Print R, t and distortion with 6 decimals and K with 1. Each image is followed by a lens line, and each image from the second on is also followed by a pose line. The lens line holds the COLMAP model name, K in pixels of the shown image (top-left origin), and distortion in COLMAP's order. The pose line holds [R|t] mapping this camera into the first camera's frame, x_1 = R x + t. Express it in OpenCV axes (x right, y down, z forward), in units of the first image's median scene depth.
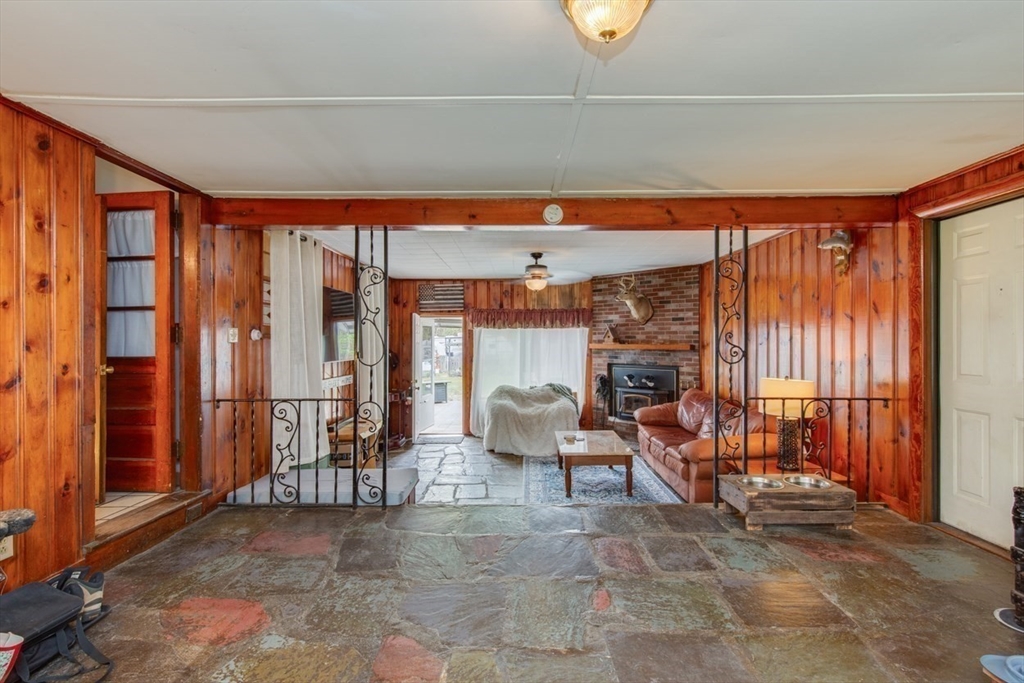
lens RADIAL K [[467.3, 0, 509.3], [0, 467.3, 341.2], [0, 0, 1]] dist [0.003230, -0.000140]
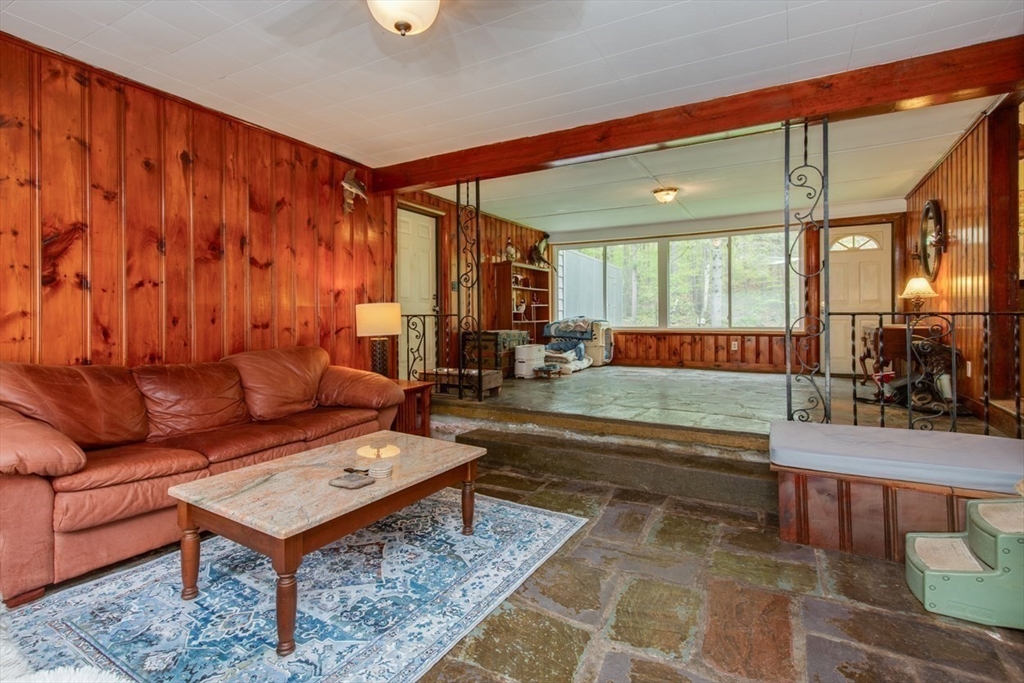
lens RADIAL K [[492.4, 0, 512.3], [0, 492.4, 319.7], [0, 0, 1]] dist [0.000079, -0.000209]
pose [[-0.876580, 0.005778, 0.481222, -0.132042], [0.005156, 0.999983, -0.002616, 0.067840], [-0.481229, 0.000188, -0.876595, 1.047976]]
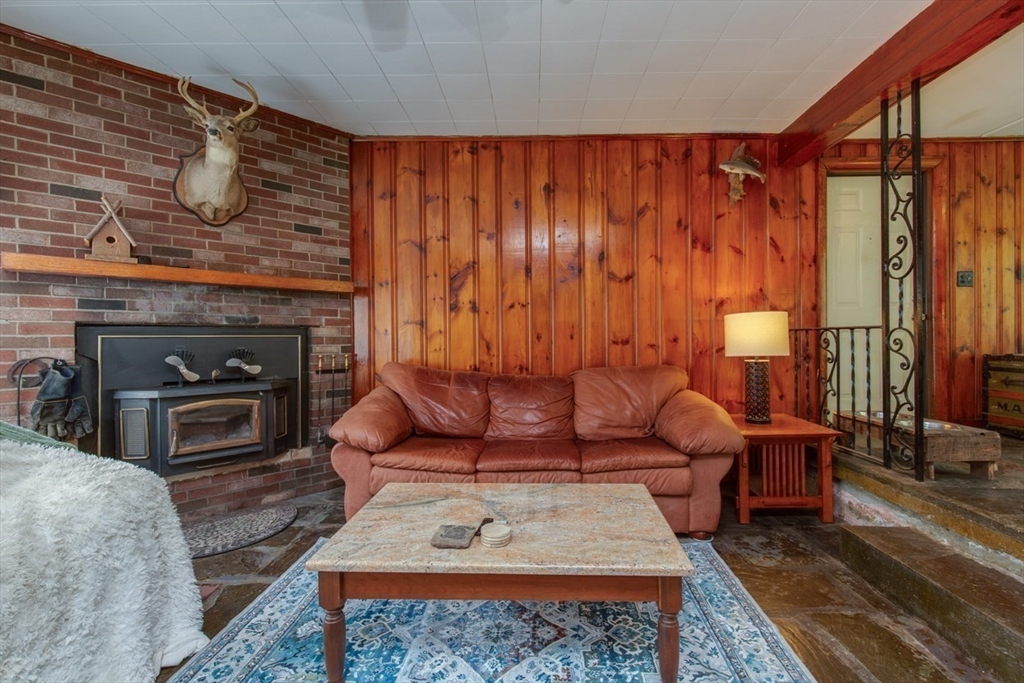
lens RADIAL K [[478.7, 0, 513.1], [0, 478.7, 339.2], [0, 0, 1]] dist [0.008519, -0.000357]
pose [[0.003615, -0.001265, 0.999993, -0.138331], [0.004014, 0.999991, 0.001250, 0.067869], [-0.999985, 0.004010, 0.003620, 0.793062]]
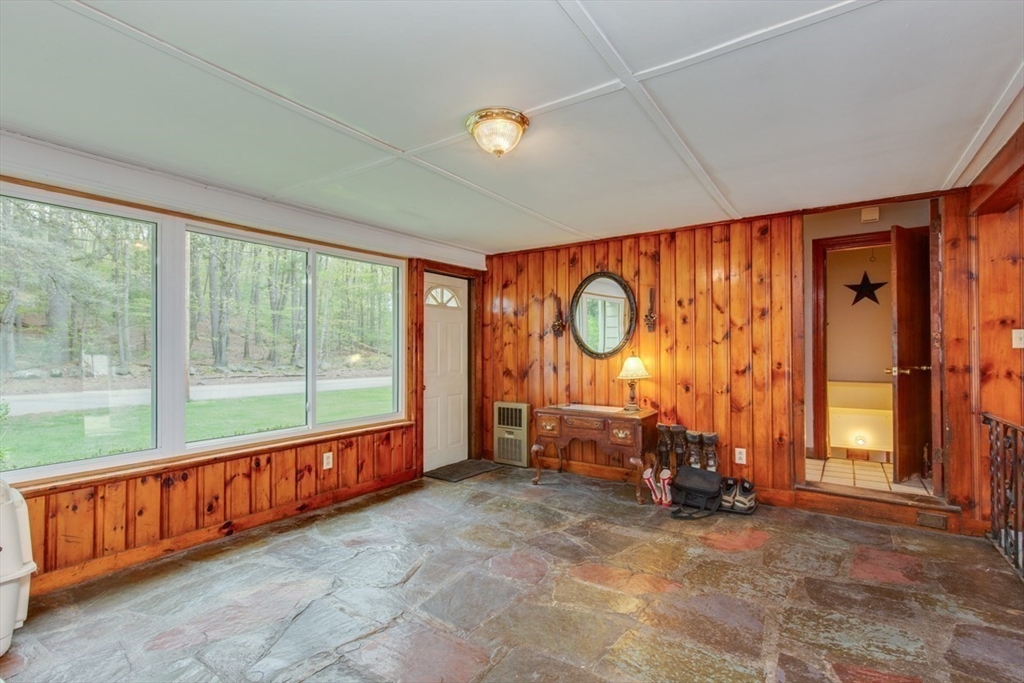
lens RADIAL K [[477.4, 0, 507.8], [0, 477.4, 344.4], [0, 0, 1]] dist [-0.000228, -0.000247]
pose [[-0.561169, -0.003640, -0.827693, 0.293328], [0.009514, 0.999896, -0.010847, -0.000739], [0.827647, -0.013962, -0.561076, 0.369227]]
